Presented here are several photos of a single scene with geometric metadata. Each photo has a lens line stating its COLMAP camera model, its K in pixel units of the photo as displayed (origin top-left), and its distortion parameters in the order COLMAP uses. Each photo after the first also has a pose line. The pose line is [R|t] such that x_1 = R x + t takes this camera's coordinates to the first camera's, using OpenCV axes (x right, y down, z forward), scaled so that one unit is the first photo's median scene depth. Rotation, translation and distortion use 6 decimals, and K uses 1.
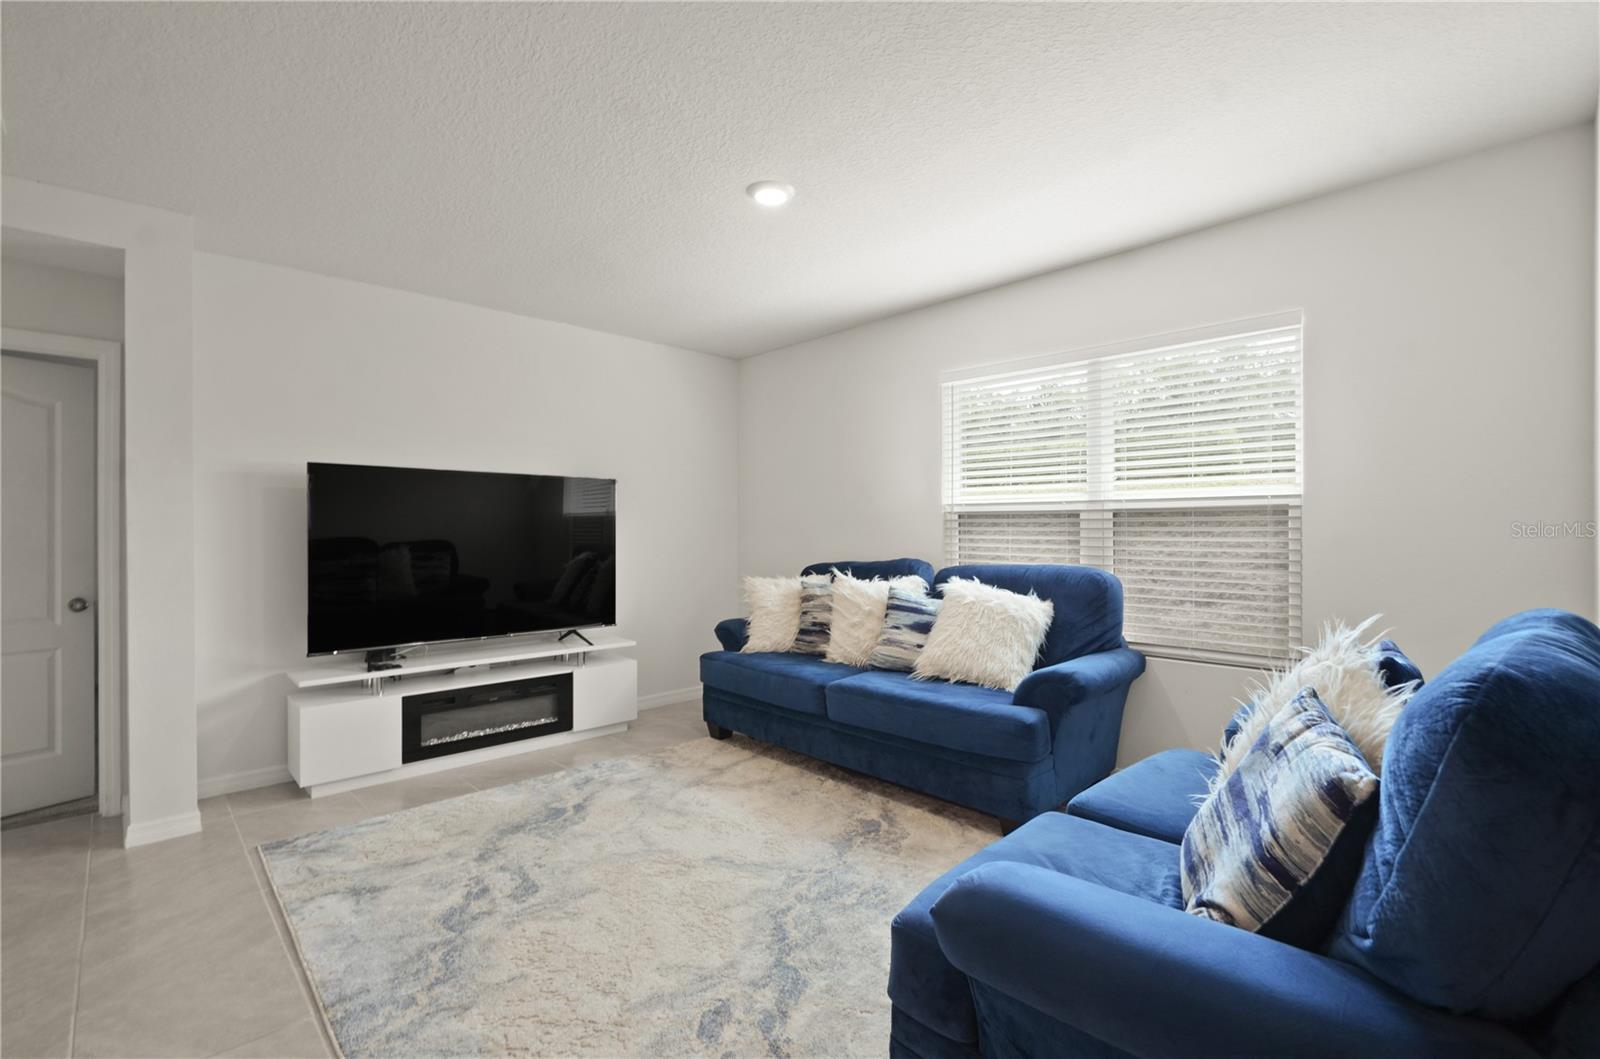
lens RADIAL K [[716.8, 0, 808.0], [0, 716.8, 523.7], [0, 0, 1]] dist [-0.002693, -0.001317]
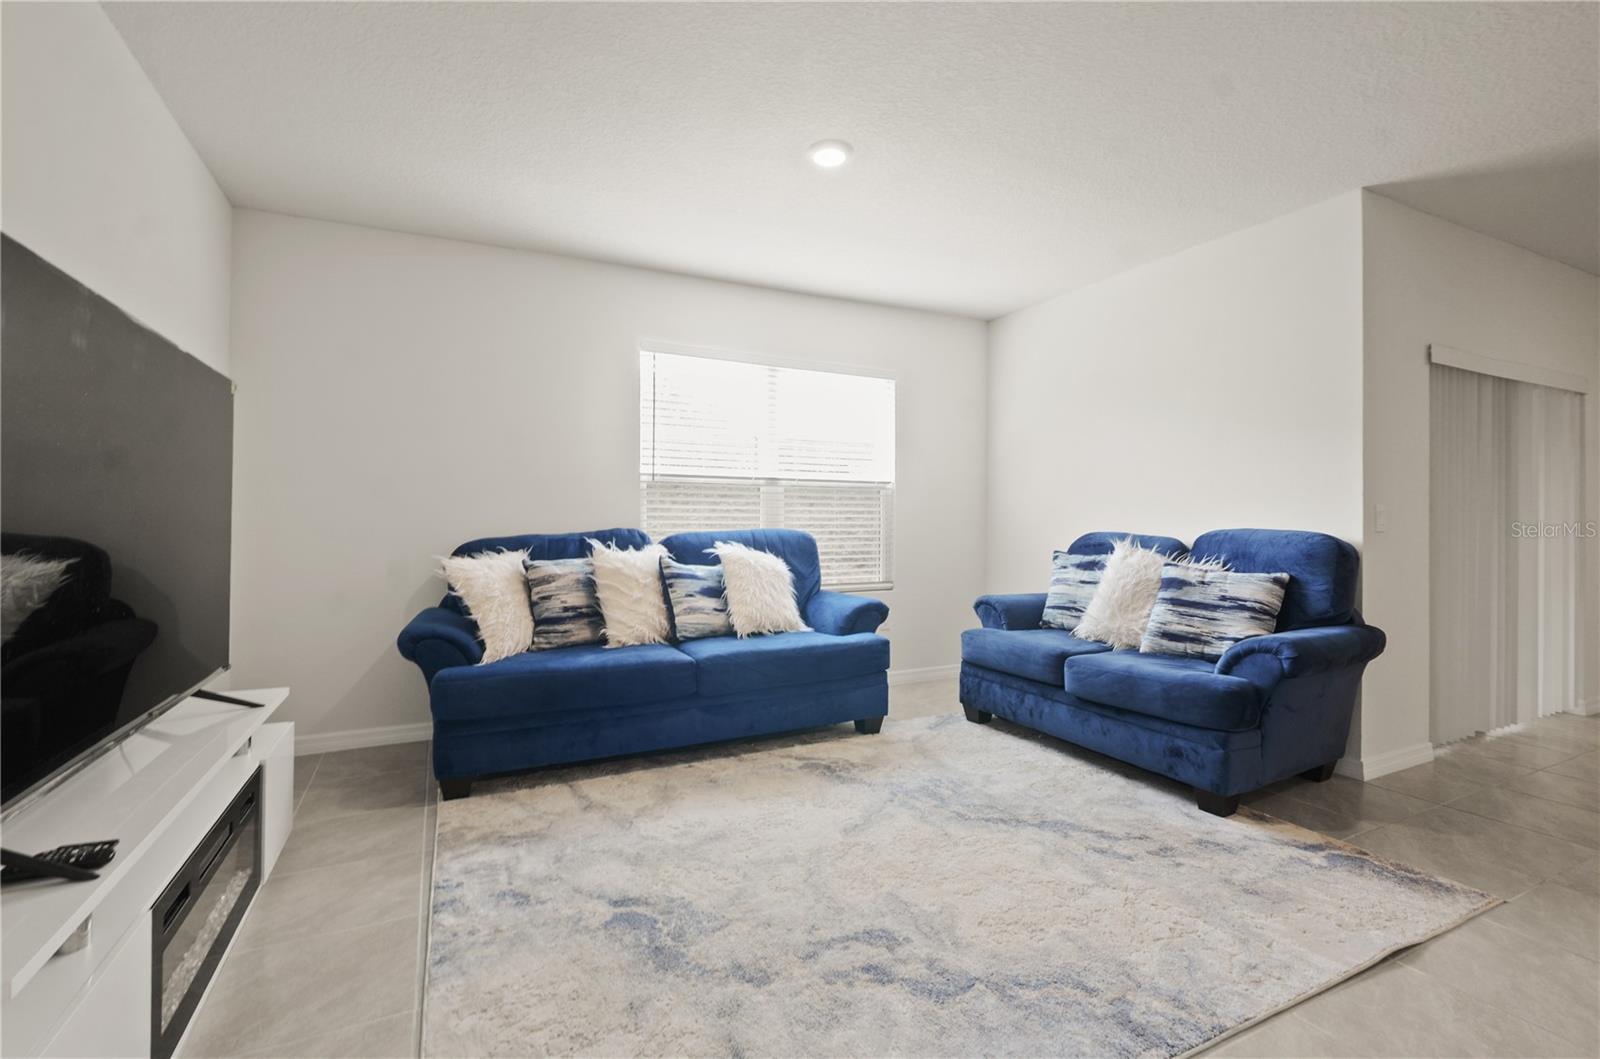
lens RADIAL K [[716.8, 0, 790.9], [0, 716.8, 497.2], [0, 0, 1]] dist [-0.002693, -0.001317]
pose [[0.312502, 0.030366, 0.949432, -0.931329], [-0.010051, 0.999539, -0.028661, 0.043739], [-0.949864, -0.000586, 0.312663, 0.669199]]
